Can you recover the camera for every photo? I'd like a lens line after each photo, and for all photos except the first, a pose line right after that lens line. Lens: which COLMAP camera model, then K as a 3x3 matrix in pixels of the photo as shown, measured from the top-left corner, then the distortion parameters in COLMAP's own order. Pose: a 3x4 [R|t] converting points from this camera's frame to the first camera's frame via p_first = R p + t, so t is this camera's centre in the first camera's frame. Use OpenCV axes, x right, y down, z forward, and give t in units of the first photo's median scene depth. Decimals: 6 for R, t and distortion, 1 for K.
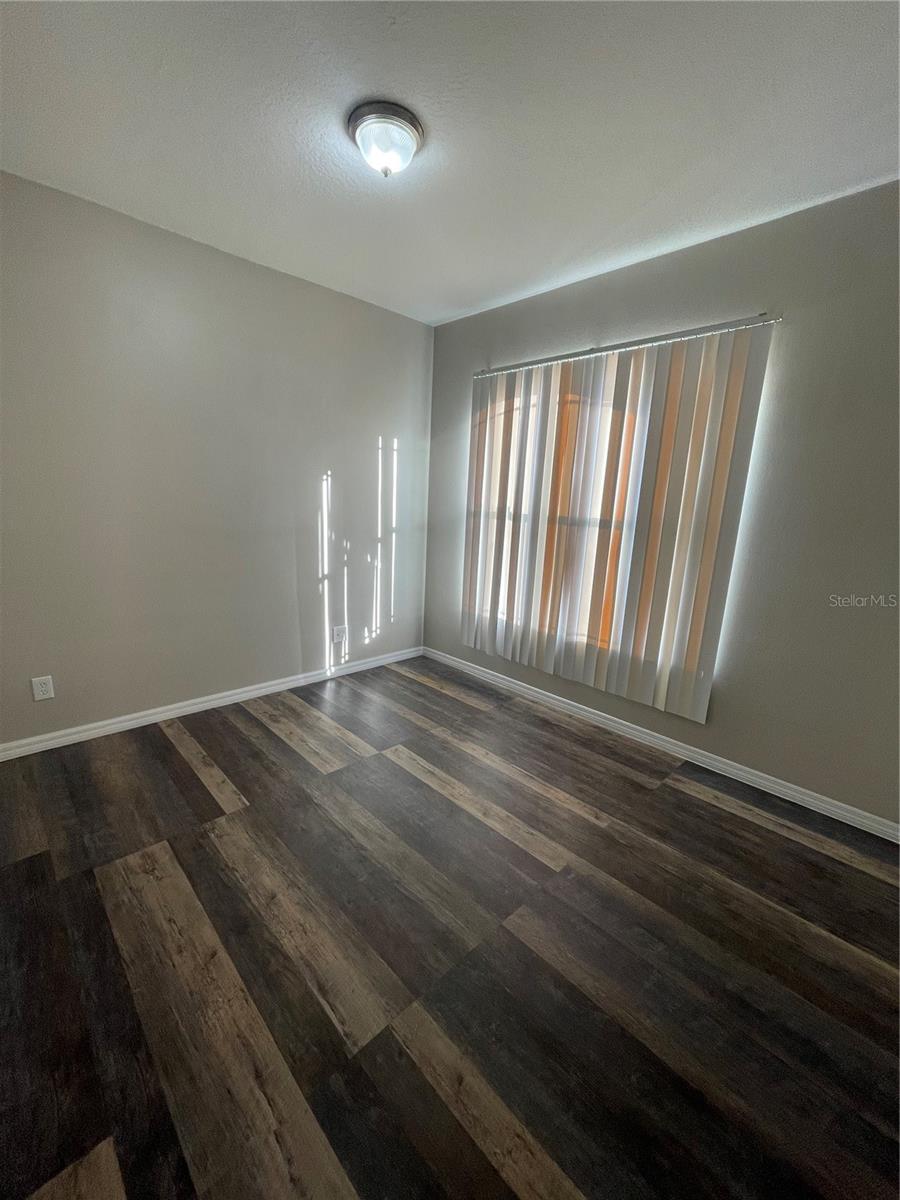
lens RADIAL K [[483.0, 0, 444.9], [0, 483.0, 598.6], [0, 0, 1]] dist [0.001846, -0.001389]
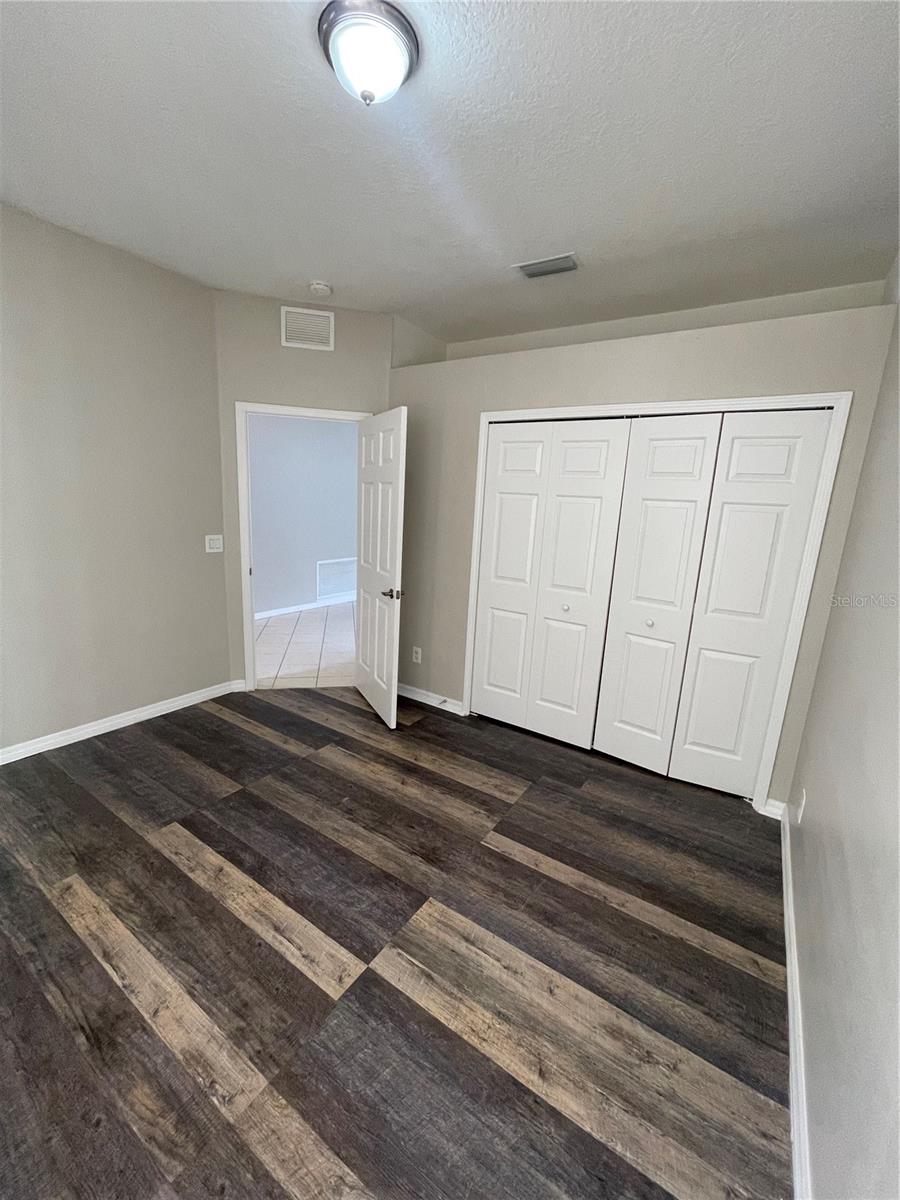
lens RADIAL K [[483.0, 0, 445.4], [0, 483.0, 598.2], [0, 0, 1]] dist [0.001846, -0.001389]
pose [[-0.971311, -0.054386, -0.231510, -0.082509], [-0.141430, 0.914737, 0.378489, -0.387830], [0.191186, 0.400373, -0.896186, 1.681549]]
